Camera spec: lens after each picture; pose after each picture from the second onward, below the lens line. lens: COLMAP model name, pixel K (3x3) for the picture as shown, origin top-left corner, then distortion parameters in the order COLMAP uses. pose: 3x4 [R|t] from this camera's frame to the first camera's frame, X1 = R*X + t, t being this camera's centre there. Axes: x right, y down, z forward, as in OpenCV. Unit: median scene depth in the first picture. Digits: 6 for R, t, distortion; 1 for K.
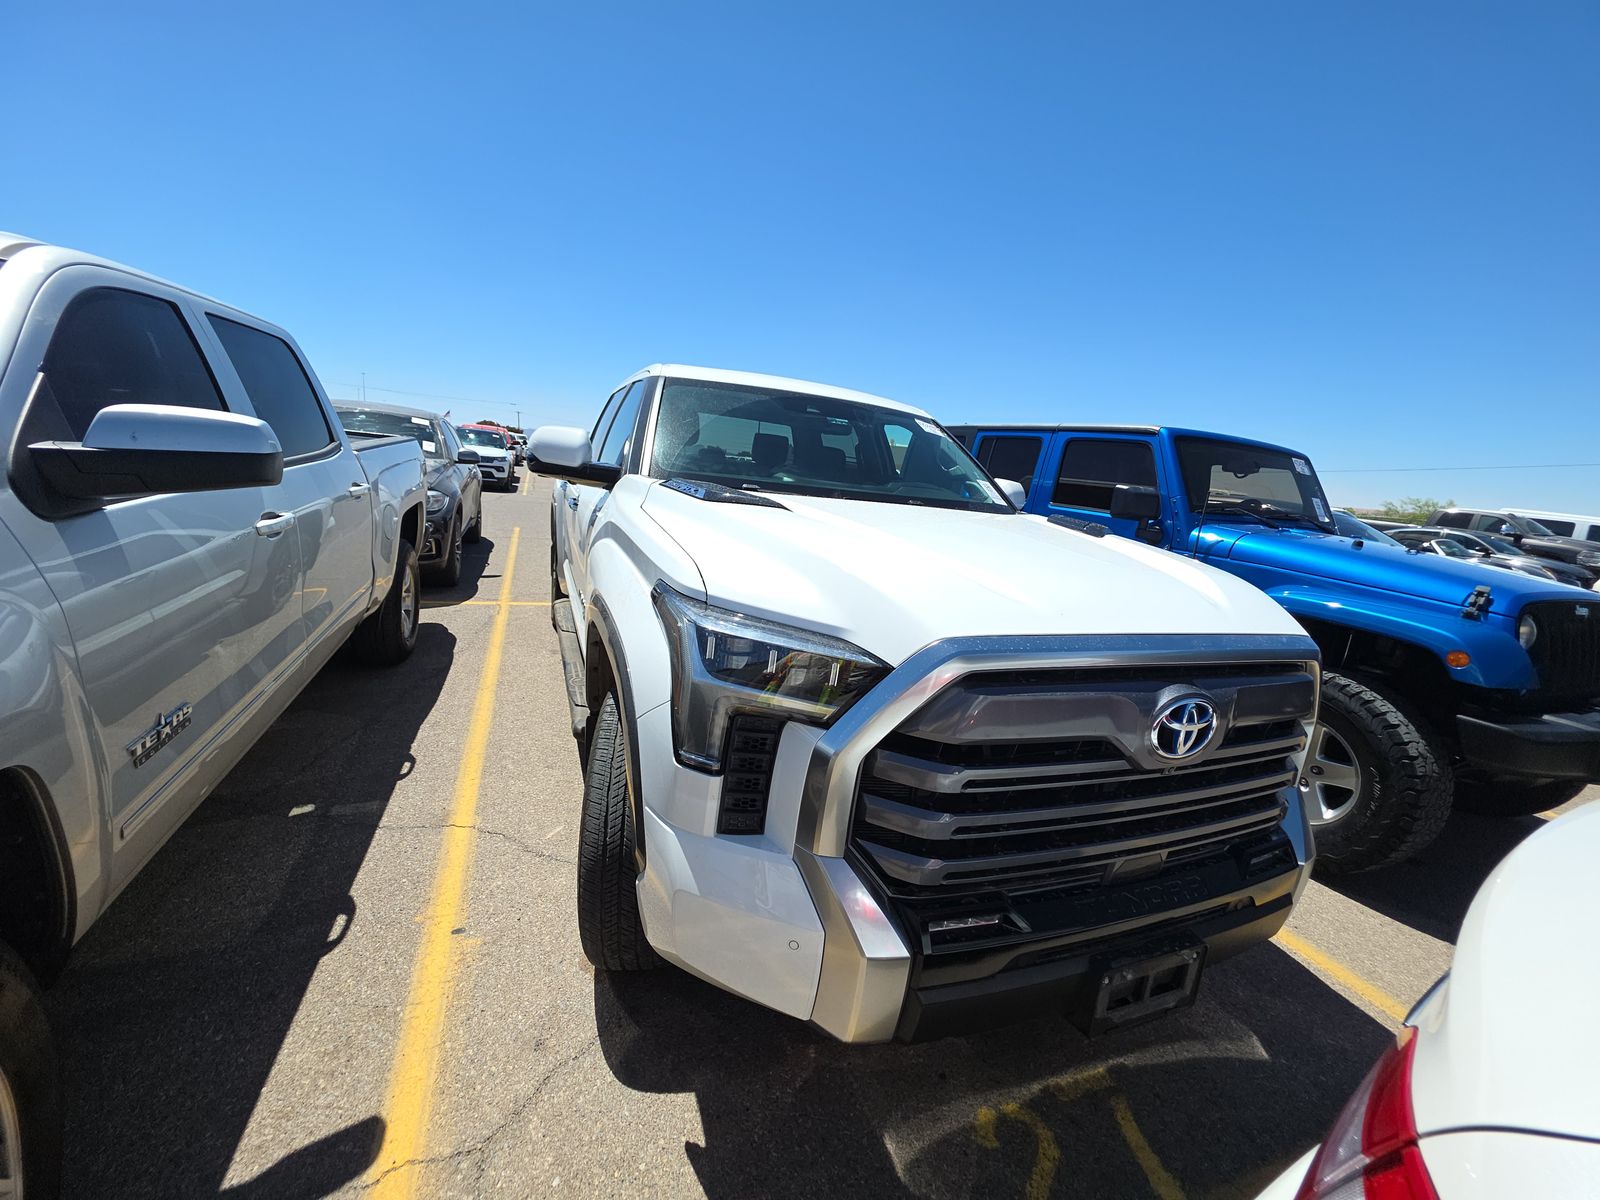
lens RADIAL K [[633.7, 0, 800.0], [0, 633.7, 600.0], [0, 0, 1]] dist [0.007198, -0.006062]
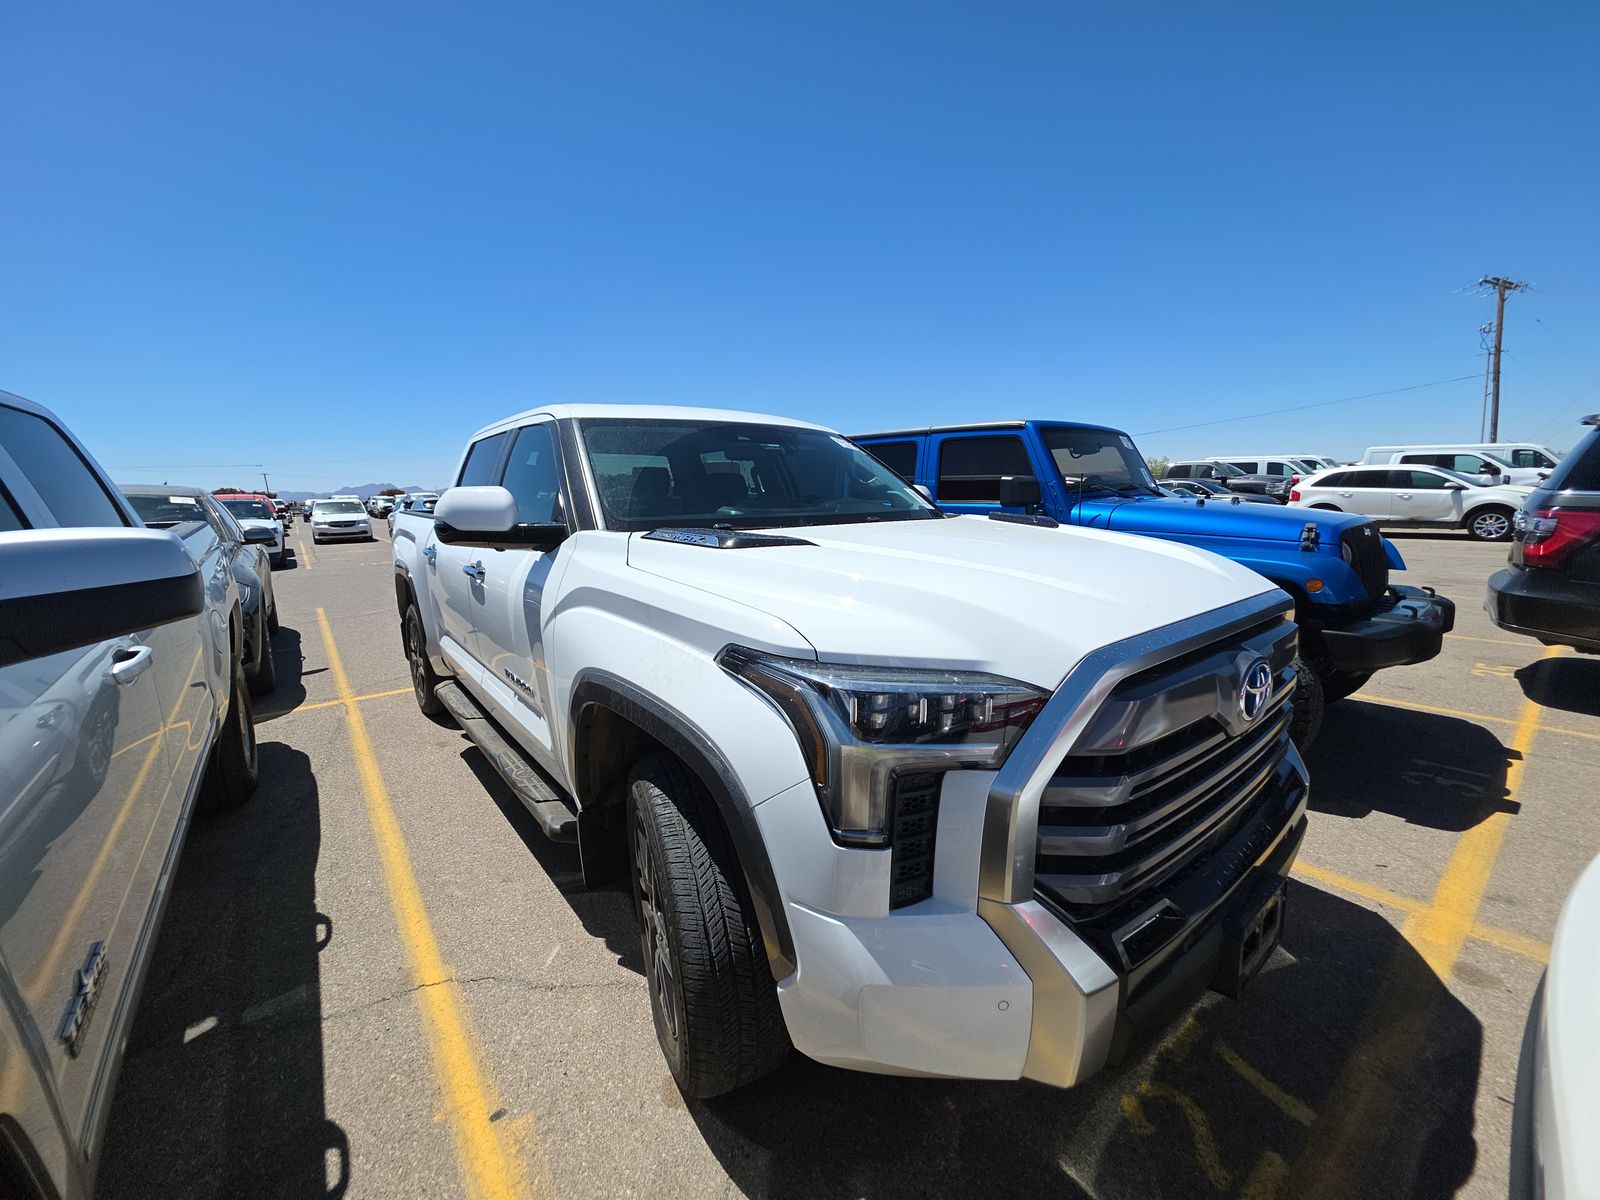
lens RADIAL K [[633.7, 0, 800.0], [0, 633.7, 600.0], [0, 0, 1]] dist [0.007198, -0.006062]
pose [[0.952536, -0.167011, 0.254522, -0.200838], [0.173646, 0.984801, -0.003661, -0.042998], [-0.250043, 0.047684, 0.967060, 0.065939]]
